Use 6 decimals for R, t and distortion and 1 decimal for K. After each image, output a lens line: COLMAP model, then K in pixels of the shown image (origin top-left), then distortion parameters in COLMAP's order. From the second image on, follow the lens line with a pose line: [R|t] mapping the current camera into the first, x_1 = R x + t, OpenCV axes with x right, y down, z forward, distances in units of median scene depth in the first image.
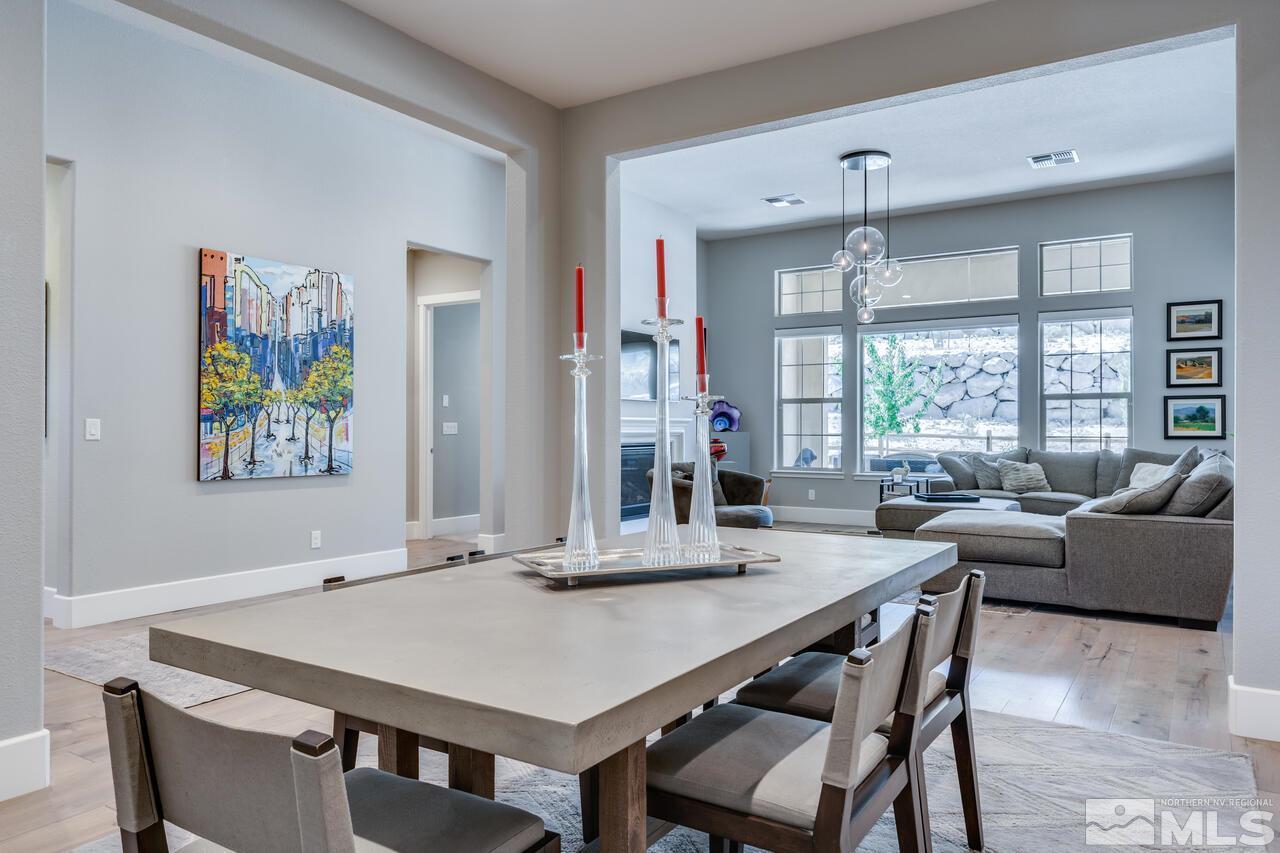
lens RADIAL K [[869.4, 0, 626.6], [0, 869.4, 397.0], [0, 0, 1]] dist [-0.018107, -0.003205]
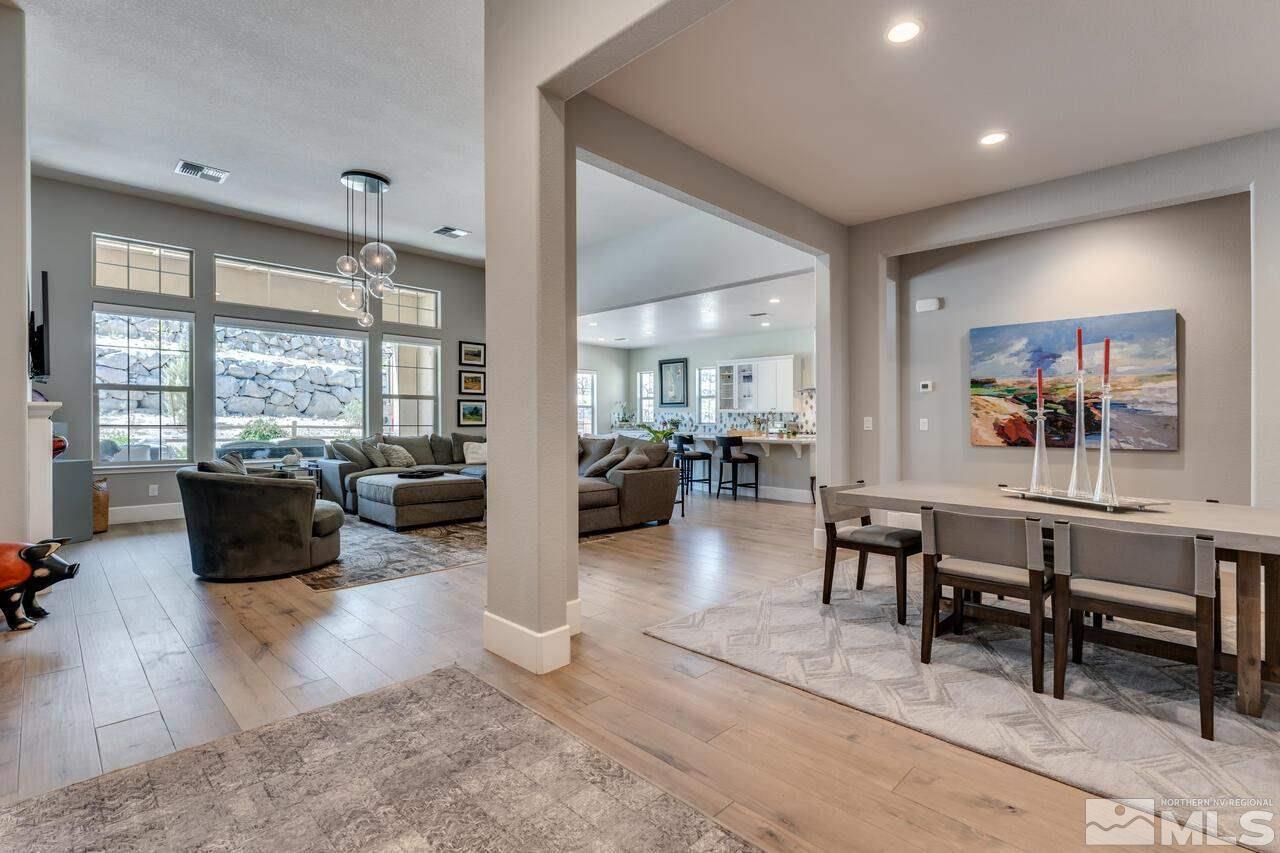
lens RADIAL K [[574.1, 0, 652.2], [0, 574.1, 423.4], [0, 0, 1]] dist [0.000850, 0.000008]
pose [[0.176375, -0.006684, 0.984300, -0.325942], [-0.042071, 0.999012, 0.014323, 0.011667], [-0.983424, -0.043936, 0.175920, 0.419912]]
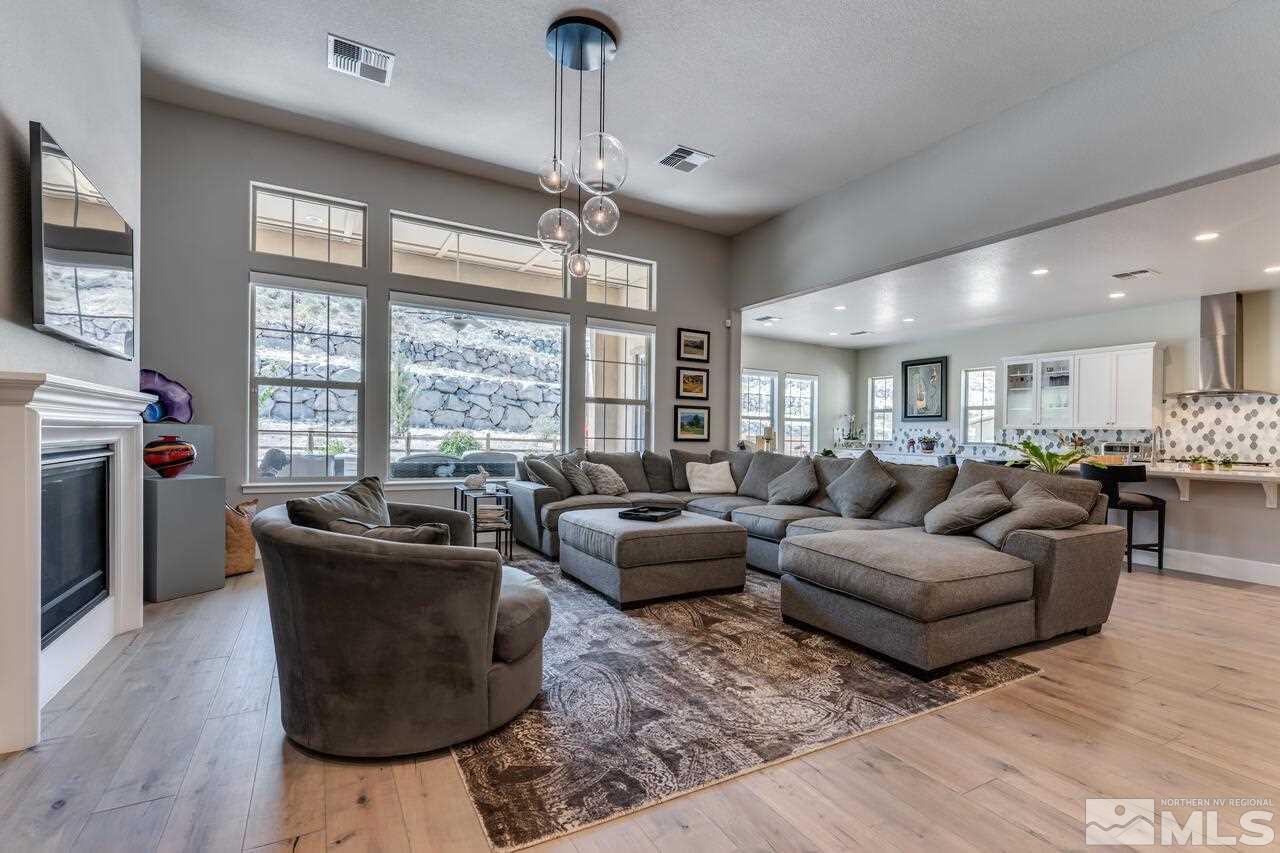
lens RADIAL K [[574.1, 0, 650.3], [0, 574.1, 440.3], [0, 0, 1]] dist [0.000850, 0.000008]
pose [[0.447511, 0.001476, 0.894277, -0.096296], [-0.053900, 0.998225, 0.025324, 0.026955], [-0.892653, -0.059535, 0.446796, 0.613652]]
